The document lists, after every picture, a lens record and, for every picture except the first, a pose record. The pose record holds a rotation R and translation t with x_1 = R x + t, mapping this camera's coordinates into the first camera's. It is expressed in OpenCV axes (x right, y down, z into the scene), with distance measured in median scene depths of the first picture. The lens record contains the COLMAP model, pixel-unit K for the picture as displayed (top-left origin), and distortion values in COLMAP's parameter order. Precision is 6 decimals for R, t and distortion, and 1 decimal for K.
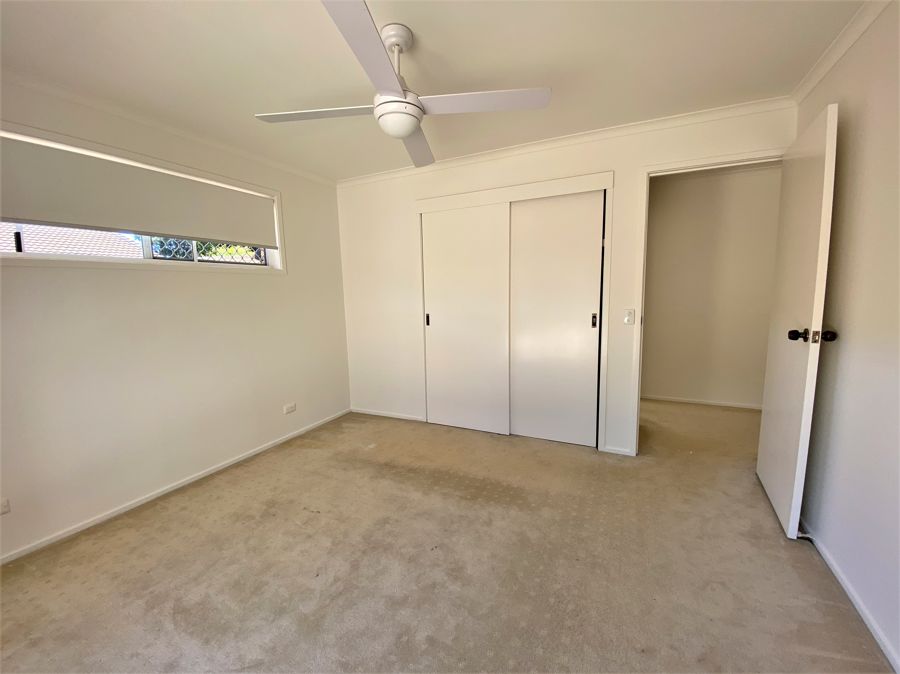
lens RADIAL K [[365.1, 0, 450.0], [0, 365.1, 337.0], [0, 0, 1]] dist [-0.001417, -0.000604]
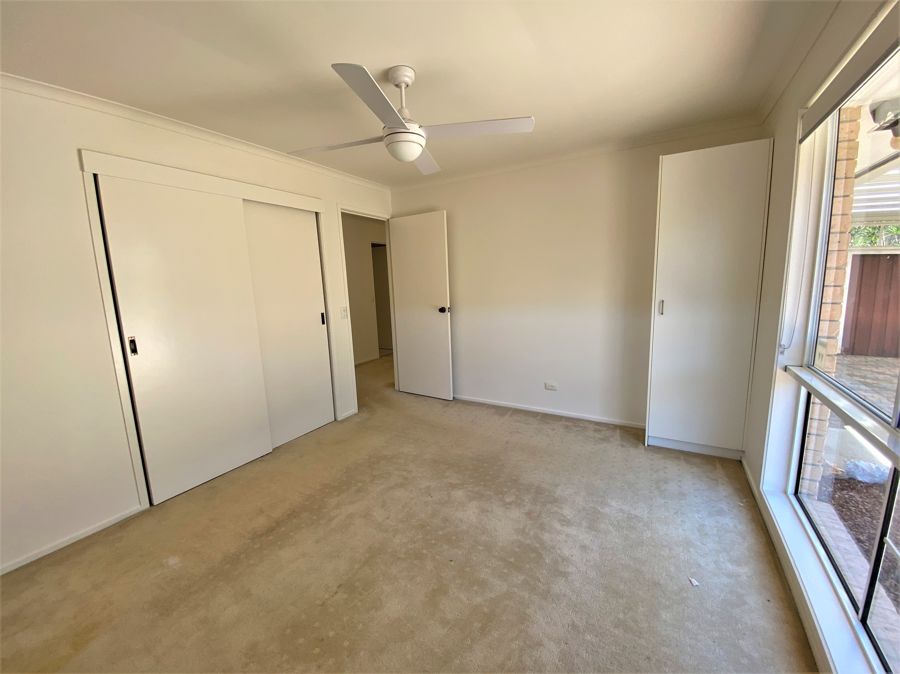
lens RADIAL K [[365.1, 0, 450.0], [0, 365.1, 337.0], [0, 0, 1]] dist [-0.001417, -0.000604]
pose [[0.065850, -0.139010, 0.988099, -0.811978], [0.154222, 0.979767, 0.127560, -0.076963], [-0.985839, 0.143986, 0.085956, 0.500220]]
